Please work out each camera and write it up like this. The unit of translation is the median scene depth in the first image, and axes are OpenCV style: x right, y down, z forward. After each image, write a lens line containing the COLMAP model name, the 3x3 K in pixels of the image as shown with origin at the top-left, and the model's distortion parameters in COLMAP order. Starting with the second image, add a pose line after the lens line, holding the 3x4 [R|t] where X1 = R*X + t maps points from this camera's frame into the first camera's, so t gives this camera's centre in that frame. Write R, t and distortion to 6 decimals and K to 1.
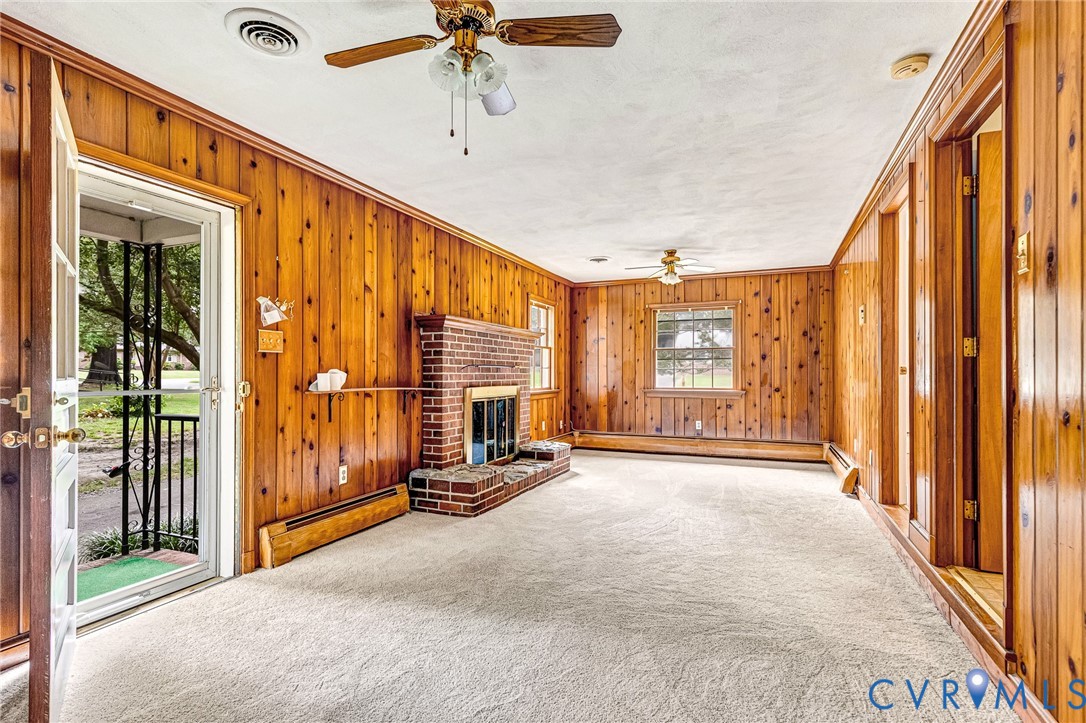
lens RADIAL K [[515.2, 0, 553.5], [0, 515.2, 372.4], [0, 0, 1]] dist [0.004486, -0.000217]
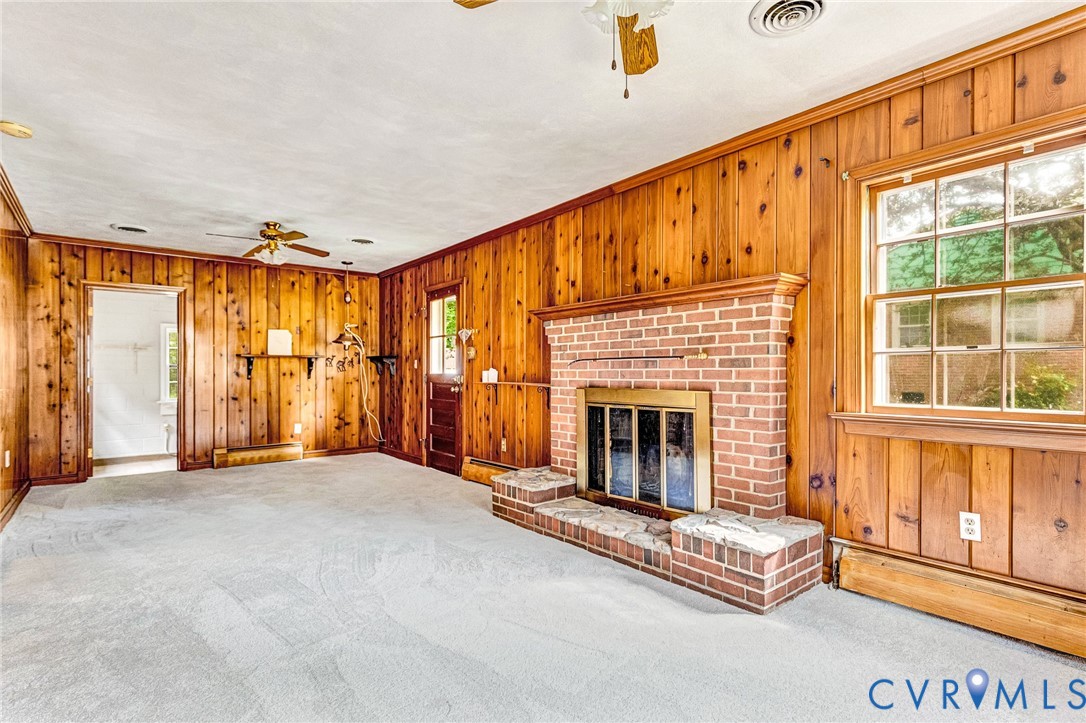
lens RADIAL K [[515.2, 0, 553.5], [0, 515.2, 372.4], [0, 0, 1]] dist [0.004486, -0.000217]
pose [[-0.457683, 0.001829, -0.889113, 0.611284], [0.005233, 0.999986, -0.000636, 0.006399], [0.889100, -0.004944, -0.457687, 1.411059]]
